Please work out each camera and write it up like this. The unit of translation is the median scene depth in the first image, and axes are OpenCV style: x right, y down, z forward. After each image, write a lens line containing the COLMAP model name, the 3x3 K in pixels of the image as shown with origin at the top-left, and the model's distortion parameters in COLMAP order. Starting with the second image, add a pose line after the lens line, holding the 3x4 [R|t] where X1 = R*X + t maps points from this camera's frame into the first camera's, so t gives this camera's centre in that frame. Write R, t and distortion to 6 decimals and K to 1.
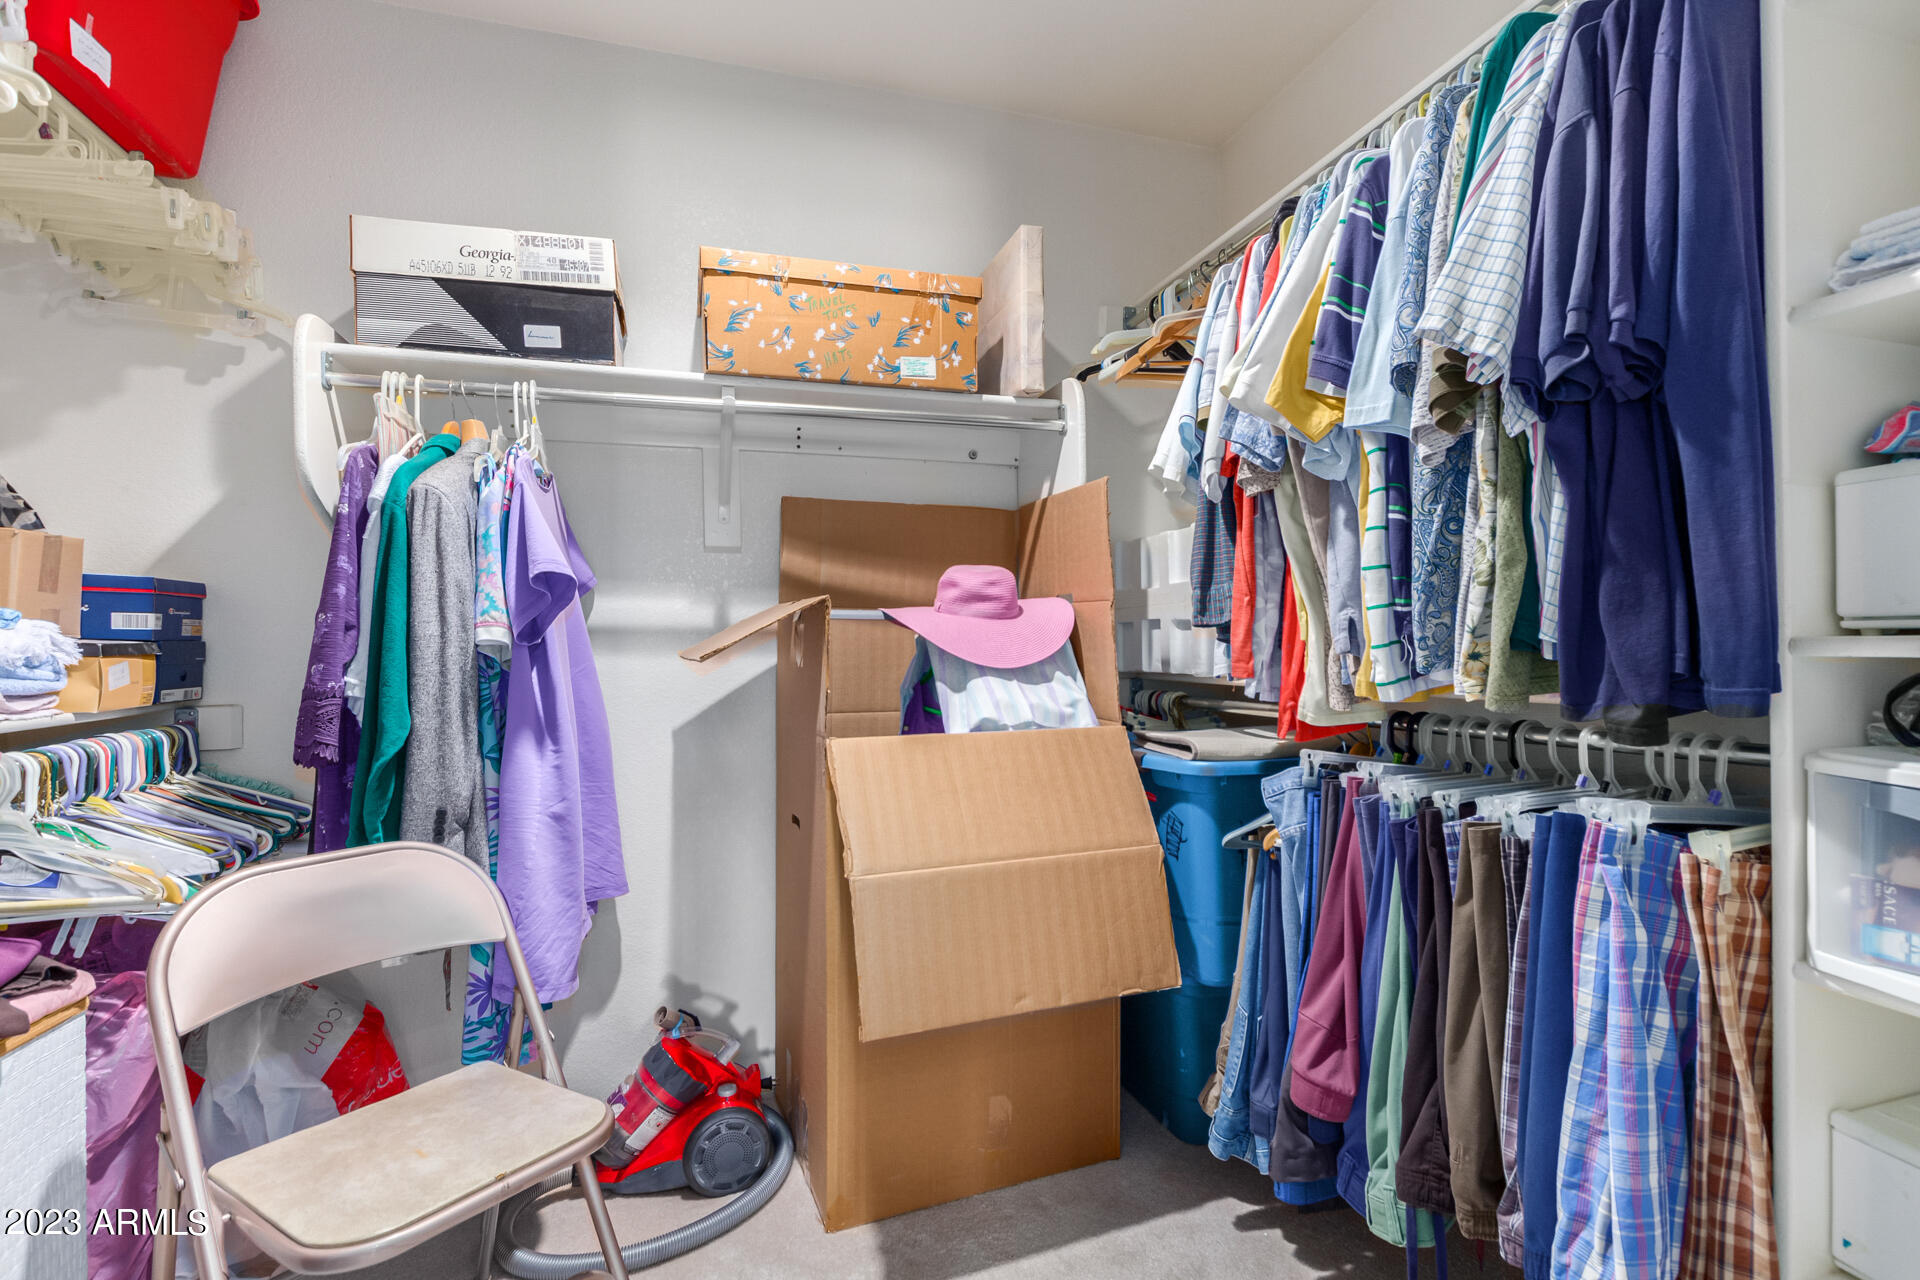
lens RADIAL K [[857.5, 0, 952.9], [0, 857.5, 641.4], [0, 0, 1]] dist [-0.000702, -0.001968]
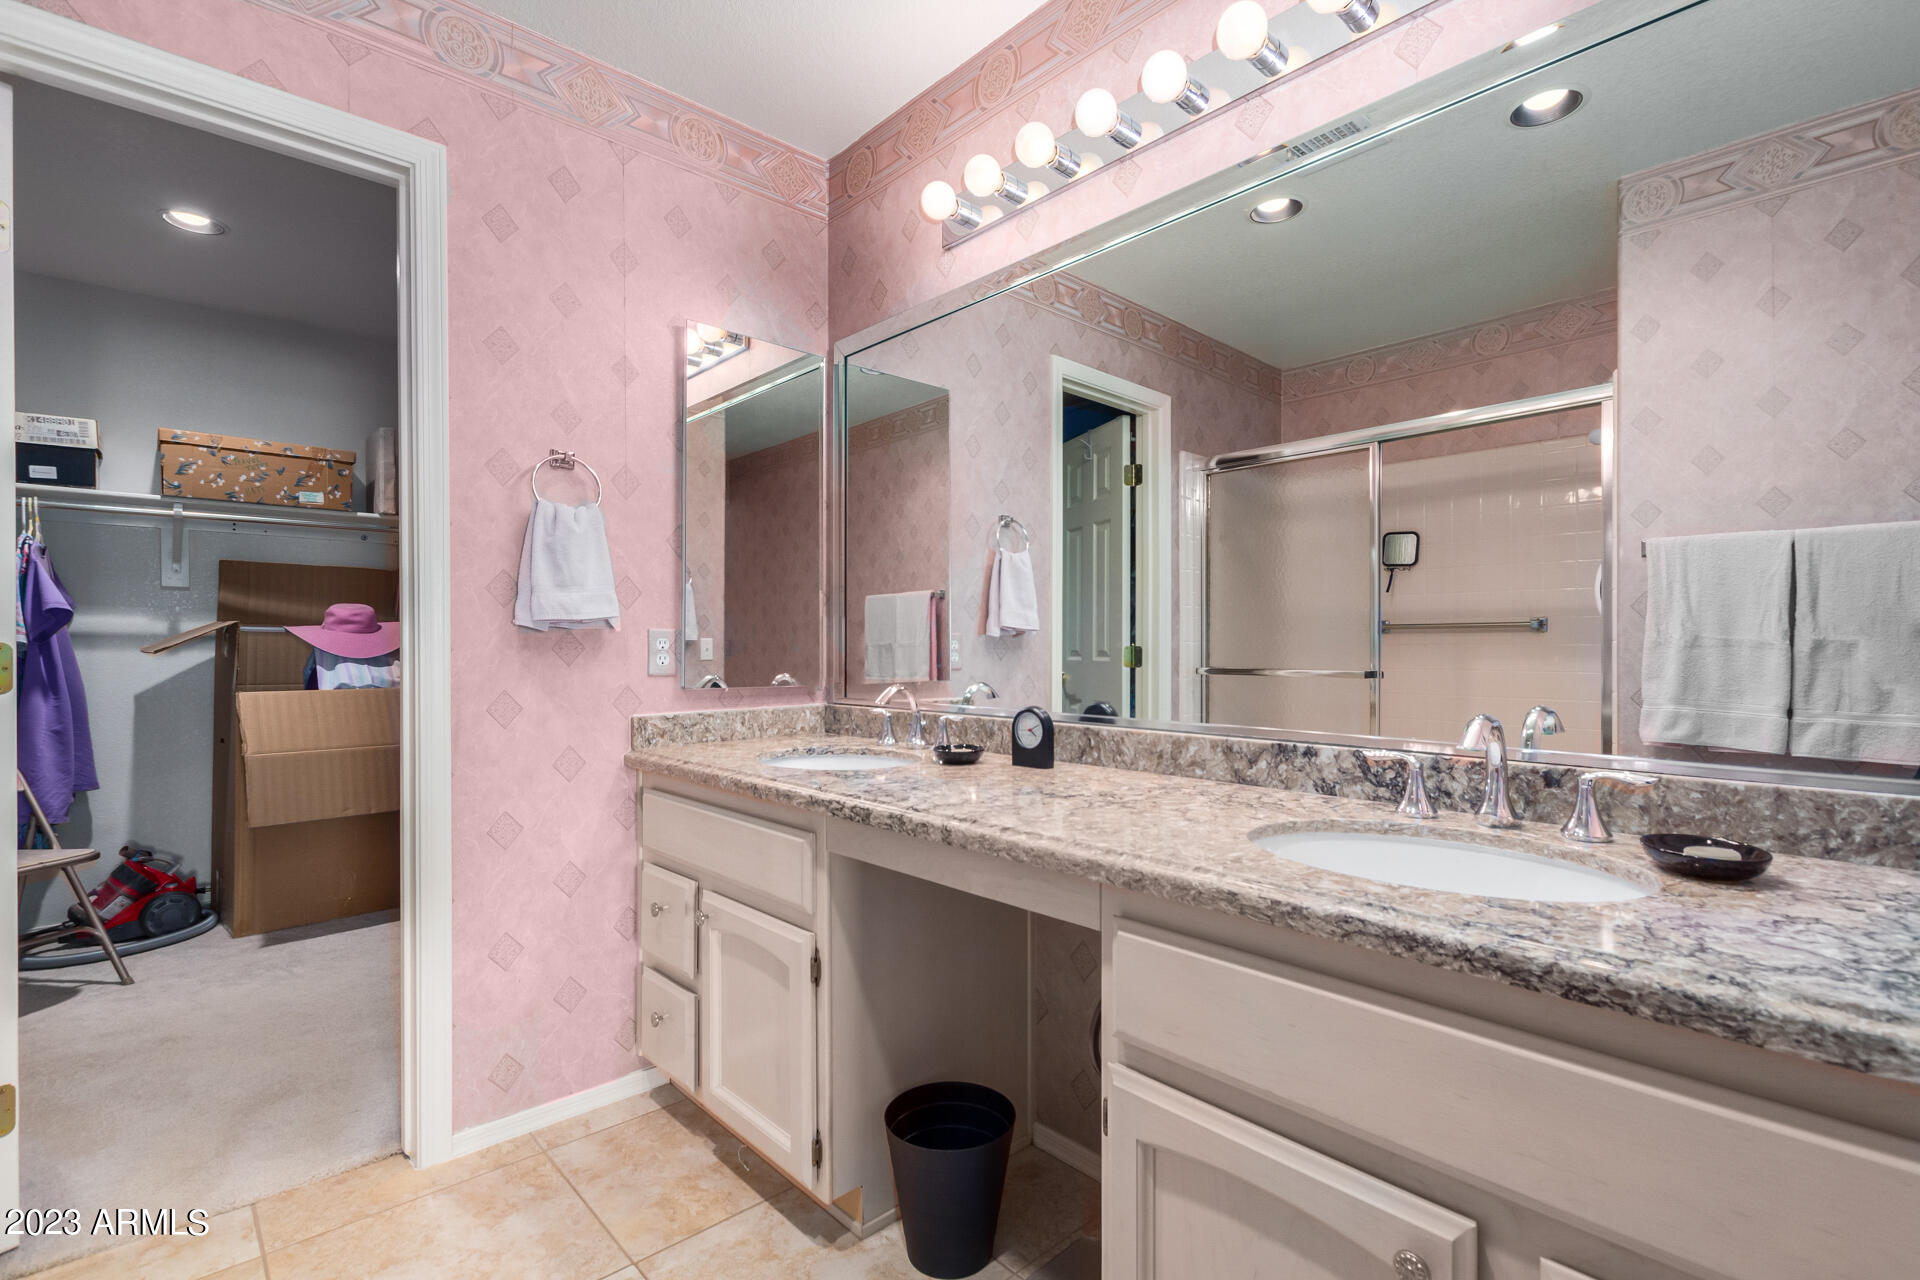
lens RADIAL K [[857.5, 0, 970.6], [0, 857.5, 643.9], [0, 0, 1]] dist [-0.000702, -0.001968]
pose [[0.894455, 0.011672, 0.447005, 0.434163], [-0.010400, 0.999932, -0.005299, -0.006258], [-0.447037, 0.000091, 0.894516, -1.375604]]
